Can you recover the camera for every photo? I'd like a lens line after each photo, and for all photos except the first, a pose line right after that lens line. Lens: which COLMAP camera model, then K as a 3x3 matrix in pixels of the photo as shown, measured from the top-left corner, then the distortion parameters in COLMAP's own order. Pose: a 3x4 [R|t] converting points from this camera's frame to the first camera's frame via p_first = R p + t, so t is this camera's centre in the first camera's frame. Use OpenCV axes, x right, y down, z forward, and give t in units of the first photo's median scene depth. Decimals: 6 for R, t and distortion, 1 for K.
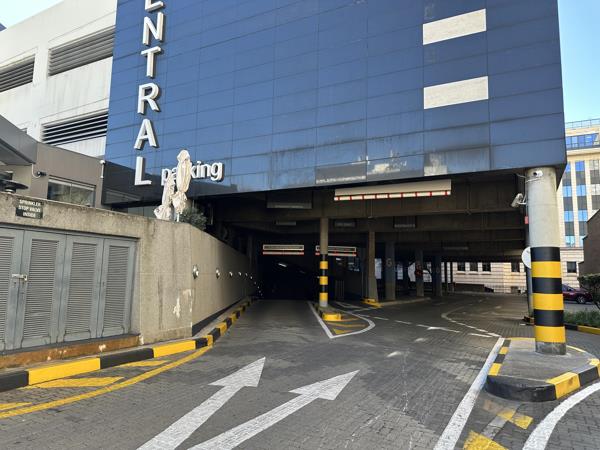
lens RADIAL K [[416.8, 0, 300.1], [0, 416.8, 220.1], [0, 0, 1]] dist [0.055348, -0.066301]
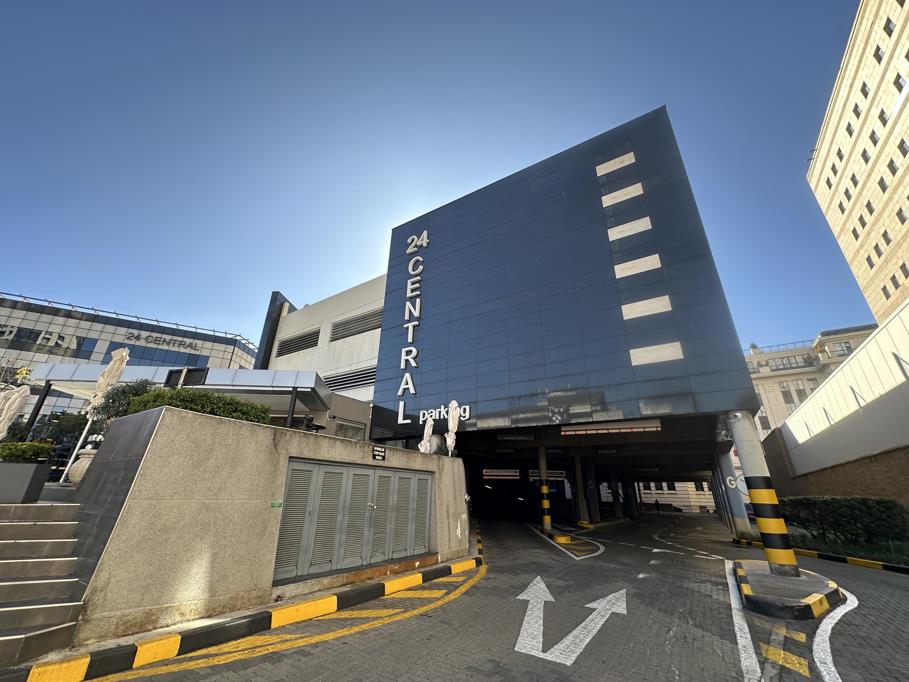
lens RADIAL K [[357.5, 0, 453.5], [0, 357.5, 338.6], [0, 0, 1]] dist [-0.006784, 0.001696]
pose [[0.996309, -0.034887, -0.078432, -0.161495], [0.011866, 0.960890, -0.276677, -0.036008], [0.085017, 0.274725, 0.957757, -0.140260]]
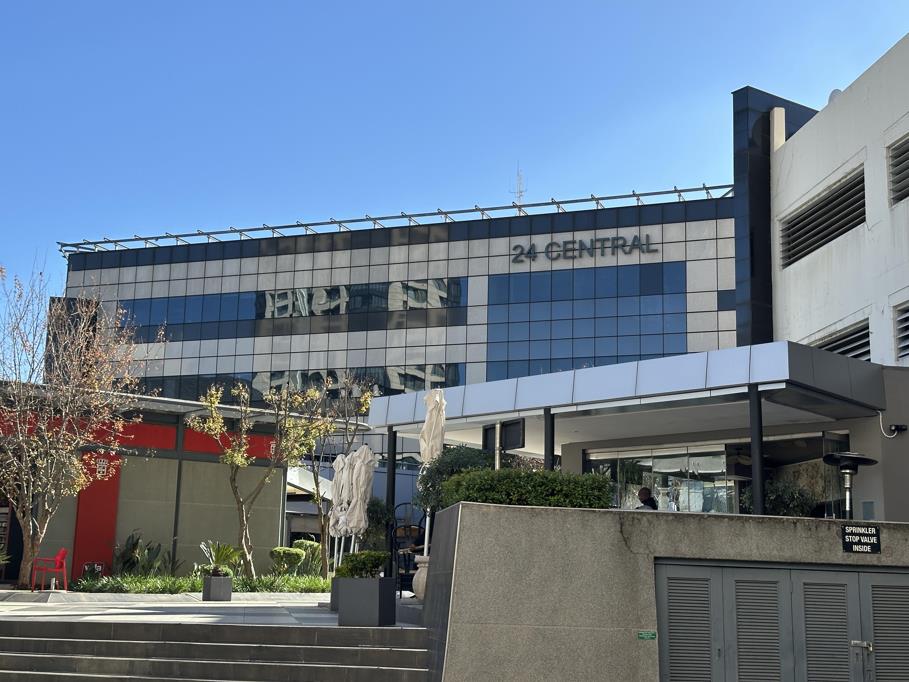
lens RADIAL K [[1260.6, 0, 471.4], [0, 1260.6, 330.9], [0, 0, 1]] dist [0.108228, 0.000000]
pose [[0.601876, -0.164541, -0.781454, 0.348702], [0.094123, 0.986339, -0.135188, -0.077610], [0.793023, 0.007813, 0.609142, -0.403993]]
